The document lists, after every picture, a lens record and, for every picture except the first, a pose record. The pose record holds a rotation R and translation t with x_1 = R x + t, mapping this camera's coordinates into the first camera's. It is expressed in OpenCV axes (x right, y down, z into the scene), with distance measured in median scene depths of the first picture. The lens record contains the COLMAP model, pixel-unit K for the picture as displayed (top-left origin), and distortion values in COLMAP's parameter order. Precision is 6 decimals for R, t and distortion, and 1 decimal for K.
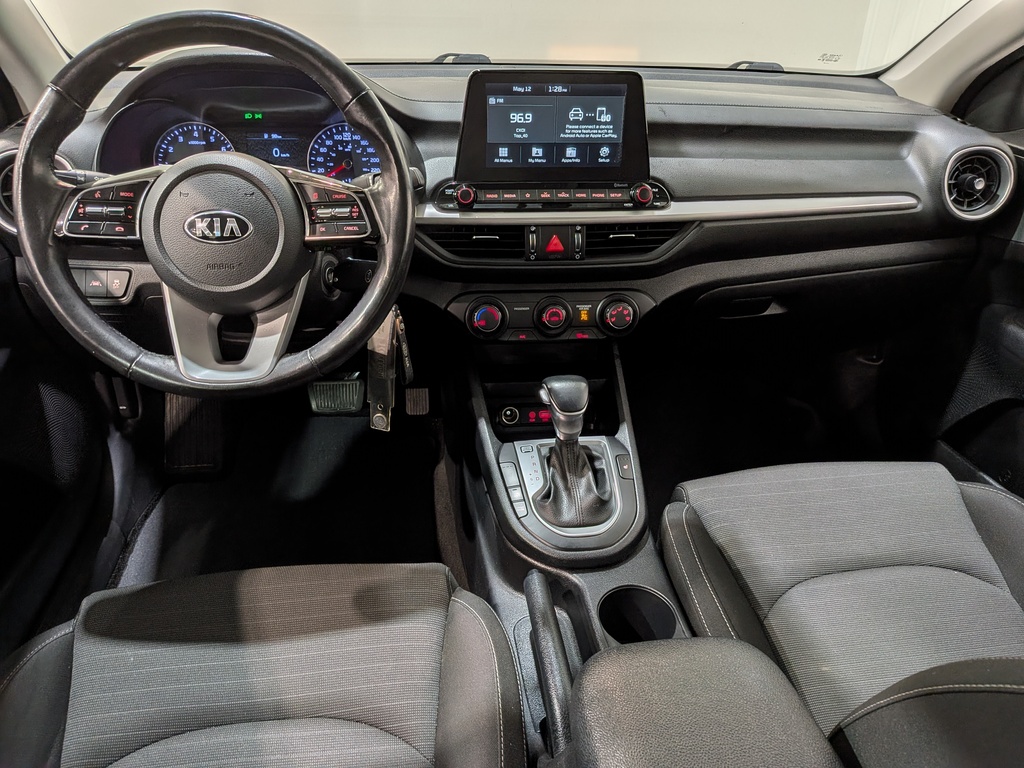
lens RADIAL K [[737.1, 0, 513.9], [0, 737.1, 399.9], [0, 0, 1]] dist [0.051051, -0.090199]
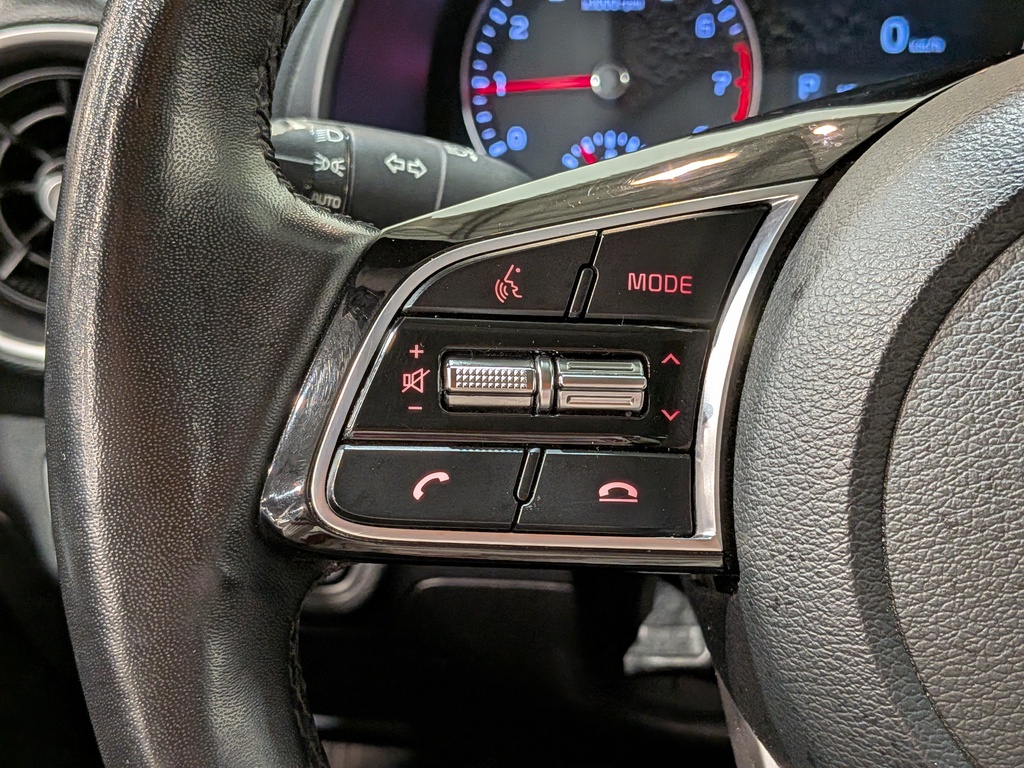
lens RADIAL K [[1495.9, 0, 506.9], [0, 1495.9, 384.6], [0, 0, 1]] dist [0.079359, 0.000000]
pose [[0.975412, 0.042117, -0.216328, -0.353694], [-0.062130, 0.994307, -0.086560, -0.163459], [0.211451, 0.097872, 0.972476, 0.487256]]
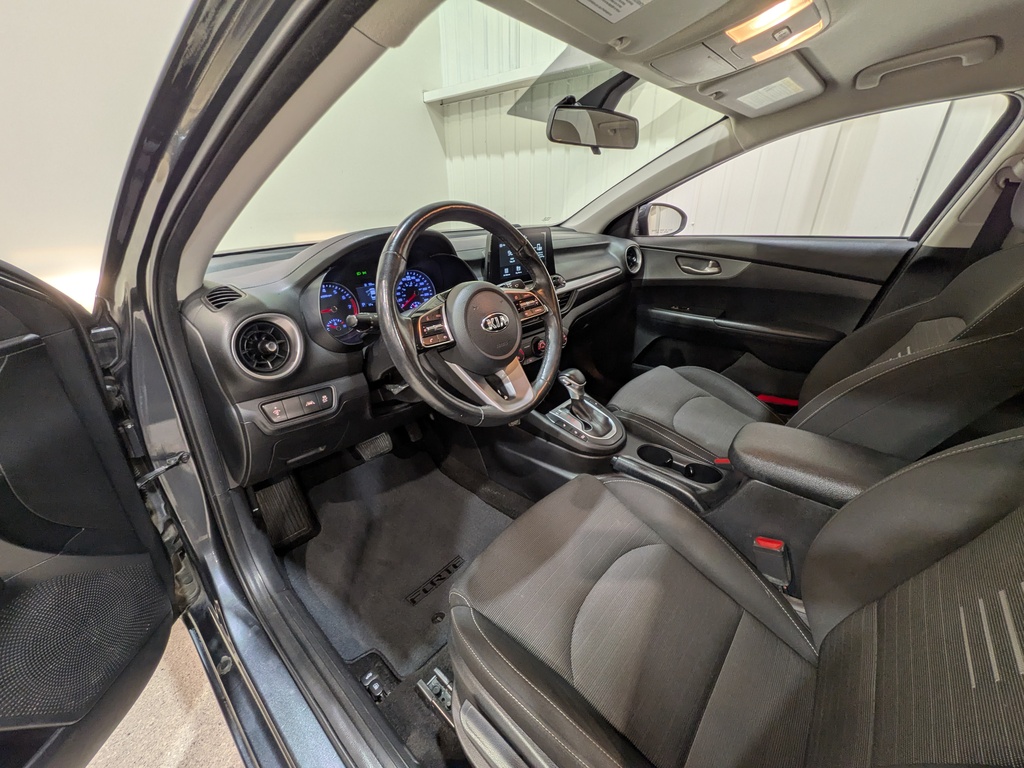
lens RADIAL K [[403.2, 0, 514.7], [0, 403.2, 379.1], [0, 0, 1]] dist [0.012554, 0.000282]
pose [[0.755794, -0.295903, 0.584138, -0.688810], [0.347002, 0.937506, 0.025935, -0.087061], [-0.555307, 0.183095, 0.811240, 0.179994]]
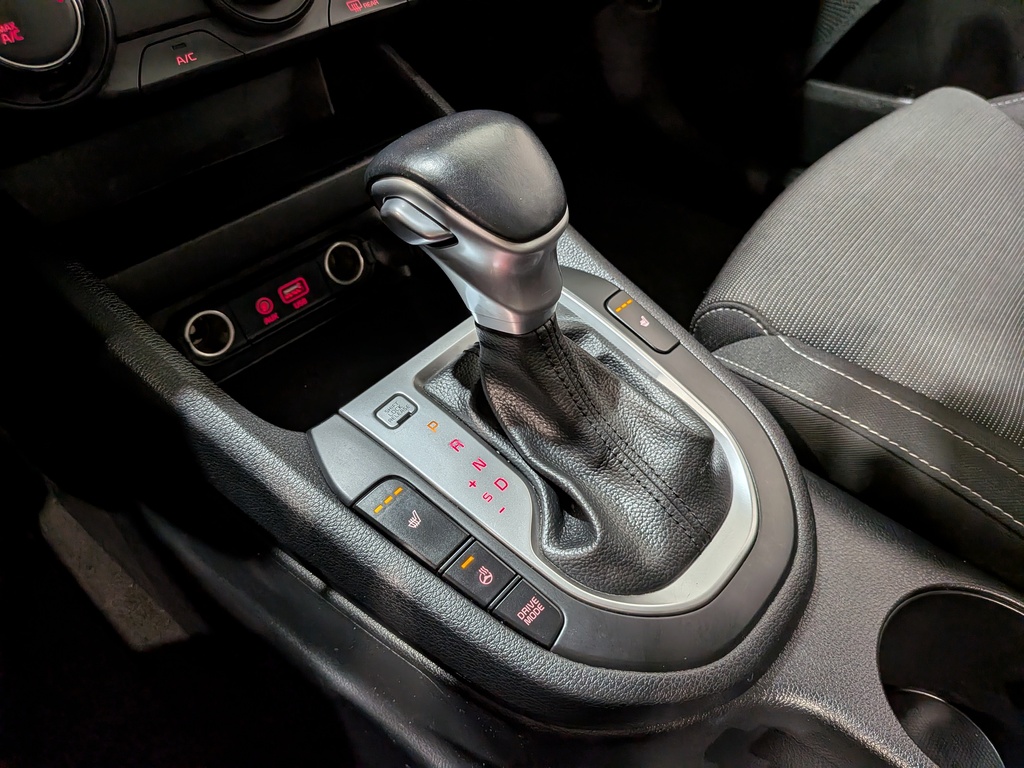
lens RADIAL K [[737.1, 0, 517.7], [0, 737.1, 375.0], [0, 0, 1]] dist [0.051051, -0.090199]
pose [[0.755153, -0.474491, 0.452331, -0.078890], [0.358658, 0.876616, 0.320794, -0.028163], [-0.548734, -0.080016, 0.832159, 0.731742]]
